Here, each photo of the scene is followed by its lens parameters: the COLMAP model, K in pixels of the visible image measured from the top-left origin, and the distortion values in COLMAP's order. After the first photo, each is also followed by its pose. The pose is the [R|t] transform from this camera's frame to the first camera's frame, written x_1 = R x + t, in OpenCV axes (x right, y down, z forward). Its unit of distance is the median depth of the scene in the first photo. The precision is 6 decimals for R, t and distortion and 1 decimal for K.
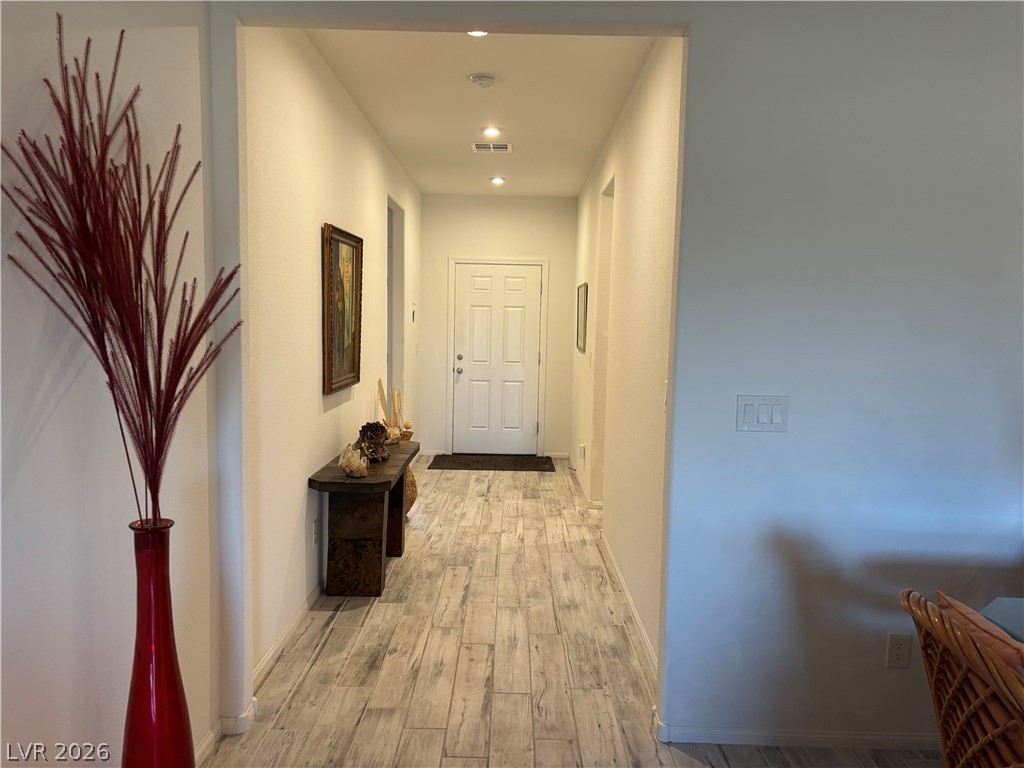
lens RADIAL K [[772.7, 0, 508.4], [0, 772.7, 394.1], [0, 0, 1]] dist [0.047115, -0.041007]
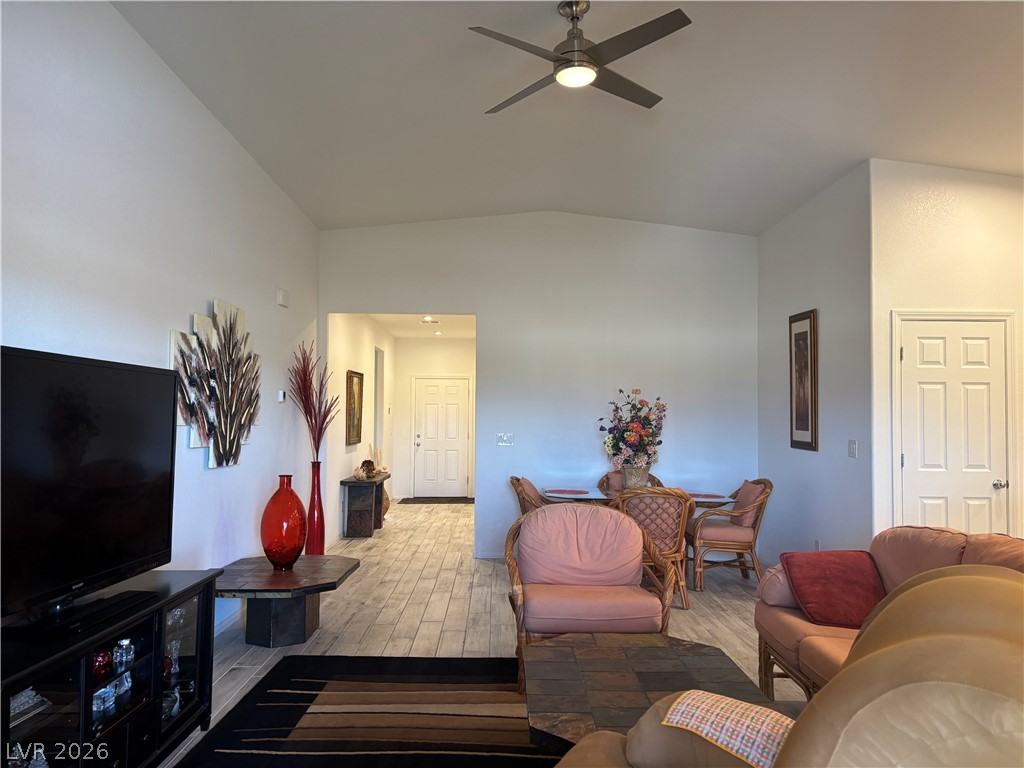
lens RADIAL K [[772.7, 0, 511.8], [0, 772.7, 387.5], [0, 0, 1]] dist [0.047115, -0.041007]
pose [[0.999507, -0.013012, 0.028577, 0.154787], [0.016709, 0.990947, -0.133212, 0.124200], [-0.026585, 0.133624, 0.990676, -1.093878]]
